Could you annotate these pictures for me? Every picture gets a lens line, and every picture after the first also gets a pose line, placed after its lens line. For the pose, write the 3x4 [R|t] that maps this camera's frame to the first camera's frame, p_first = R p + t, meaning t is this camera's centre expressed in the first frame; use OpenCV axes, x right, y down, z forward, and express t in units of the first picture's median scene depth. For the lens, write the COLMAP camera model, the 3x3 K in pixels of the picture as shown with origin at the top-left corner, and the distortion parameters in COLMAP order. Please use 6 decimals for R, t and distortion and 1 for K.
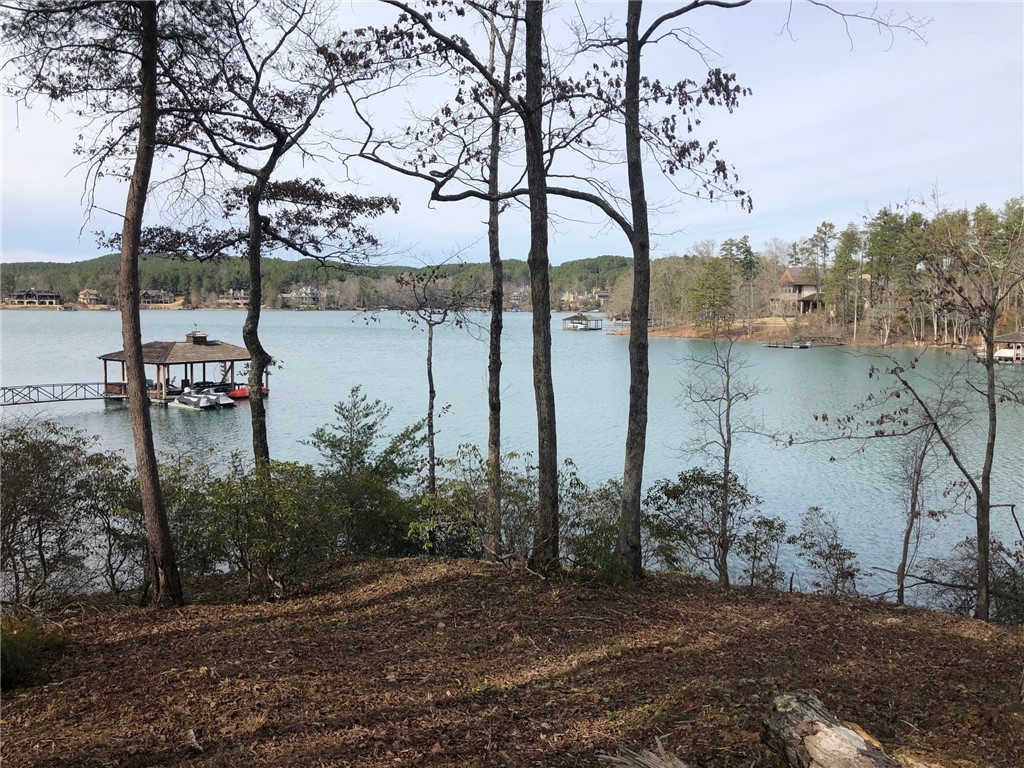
lens RADIAL K [[844.5, 0, 508.9], [0, 844.5, 367.0], [0, 0, 1]] dist [0.006822, -0.002882]
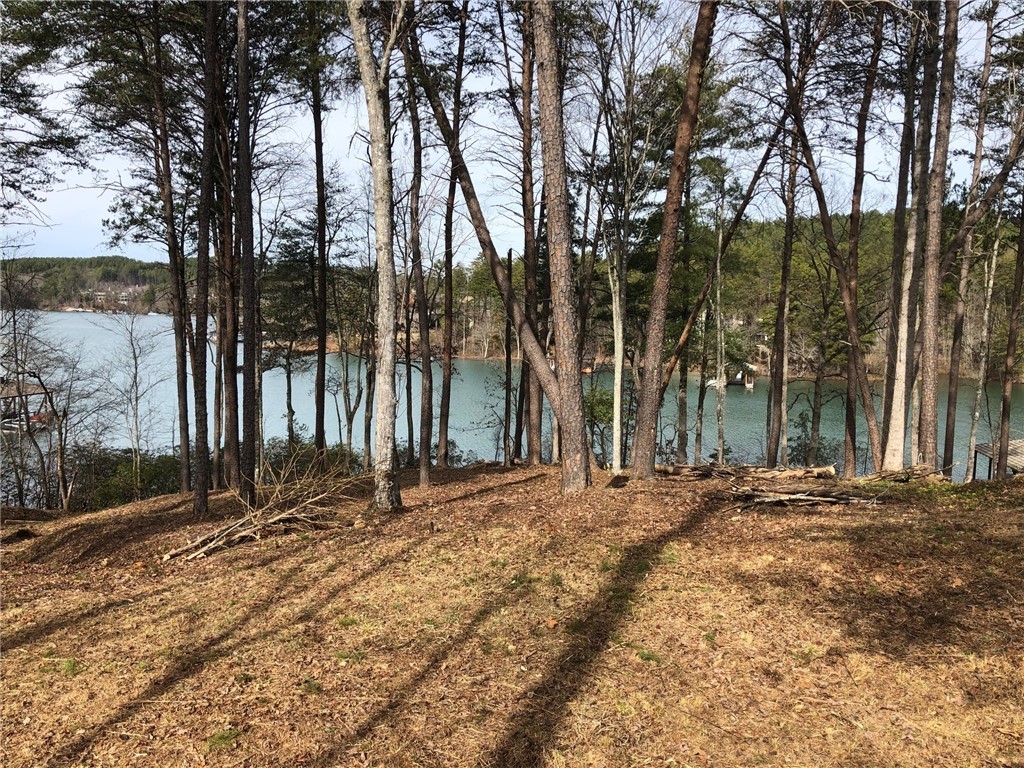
lens RADIAL K [[841.8, 0, 512.0], [0, 841.8, 384.0], [0, 0, 1]] dist [0.022464, -0.010575]
pose [[0.899837, -0.035291, 0.434796, -0.785416], [0.025205, 0.999263, 0.028943, -0.157025], [-0.435497, -0.015085, 0.900064, -1.741058]]
